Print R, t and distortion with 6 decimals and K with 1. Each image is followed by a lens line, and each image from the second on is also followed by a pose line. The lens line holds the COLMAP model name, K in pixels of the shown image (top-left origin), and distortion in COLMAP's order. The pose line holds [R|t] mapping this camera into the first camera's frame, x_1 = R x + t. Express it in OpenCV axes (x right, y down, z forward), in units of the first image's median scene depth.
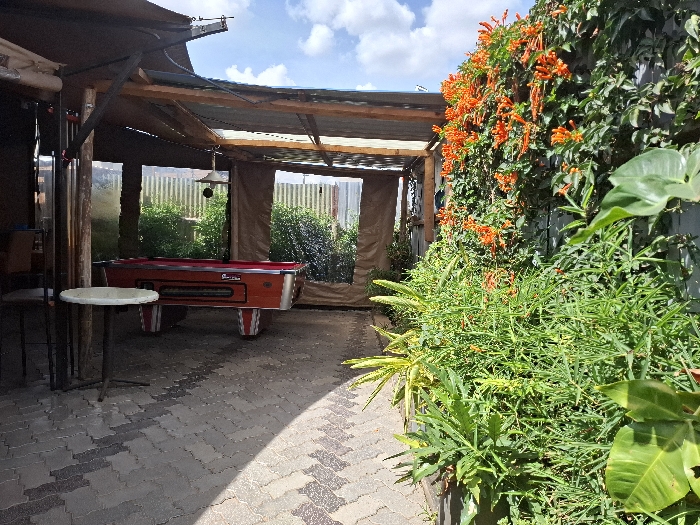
lens RADIAL K [[481.7, 0, 351.5], [0, 481.7, 264.7], [0, 0, 1]] dist [0.067593, -0.067655]
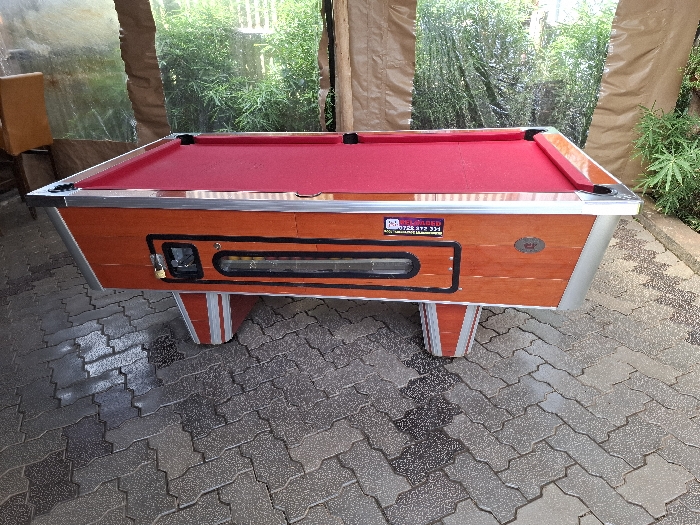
lens RADIAL K [[481.7, 0, 346.1], [0, 481.7, 262.9], [0, 0, 1]] dist [0.067593, -0.067655]
pose [[0.988442, -0.018560, -0.150457, -0.165199], [0.072910, 0.928359, 0.364463, -0.048545], [0.132914, -0.371220, 0.918983, 0.461870]]
